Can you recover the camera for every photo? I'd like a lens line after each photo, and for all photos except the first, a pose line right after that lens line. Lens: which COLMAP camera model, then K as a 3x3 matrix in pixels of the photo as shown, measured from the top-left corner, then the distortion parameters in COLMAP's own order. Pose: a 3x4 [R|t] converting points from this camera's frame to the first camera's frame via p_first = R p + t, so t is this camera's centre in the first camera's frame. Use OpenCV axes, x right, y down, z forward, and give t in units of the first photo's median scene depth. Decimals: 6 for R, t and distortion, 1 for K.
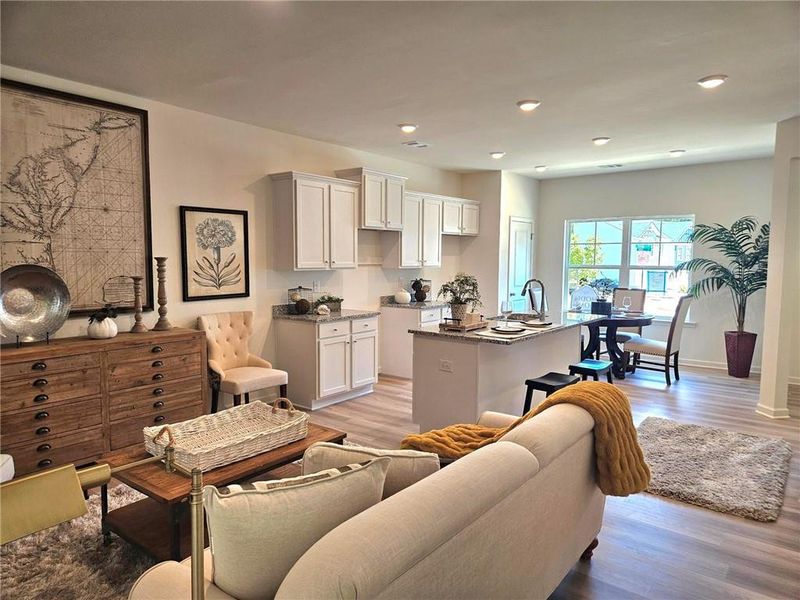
lens RADIAL K [[532.7, 0, 394.4], [0, 532.7, 302.2], [0, 0, 1]] dist [0.078713, -0.064446]
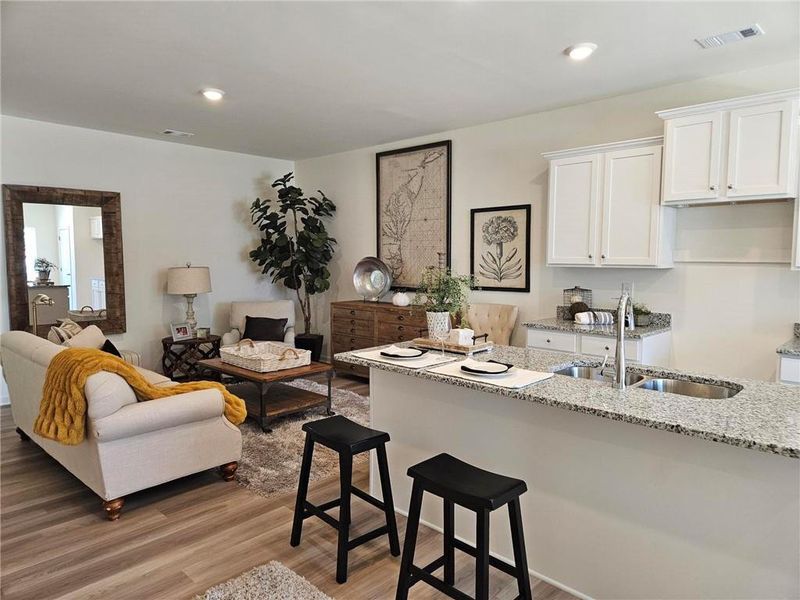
lens RADIAL K [[532.7, 0, 399.4], [0, 532.7, 292.8], [0, 0, 1]] dist [0.078713, -0.064446]
pose [[-0.086033, 0.065058, -0.994166, 0.731878], [-0.089488, 0.993328, 0.072747, -0.060786], [0.992265, 0.095224, -0.079637, 0.867890]]
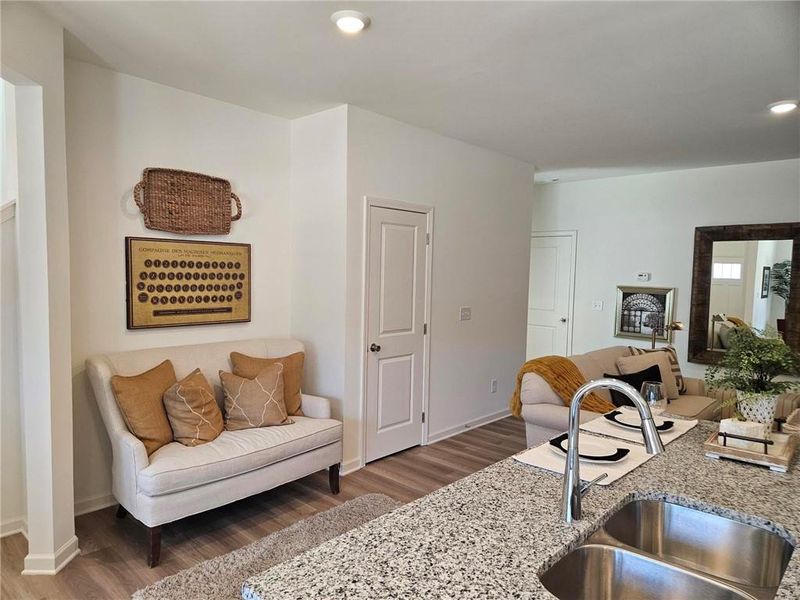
lens RADIAL K [[532.7, 0, 379.5], [0, 532.7, 307.7], [0, 0, 1]] dist [0.078713, -0.064446]
pose [[-0.995699, -0.031564, 0.087101, 0.360891], [-0.017564, 0.987434, 0.157052, -0.121809], [-0.090963, 0.154846, -0.983742, 1.293772]]
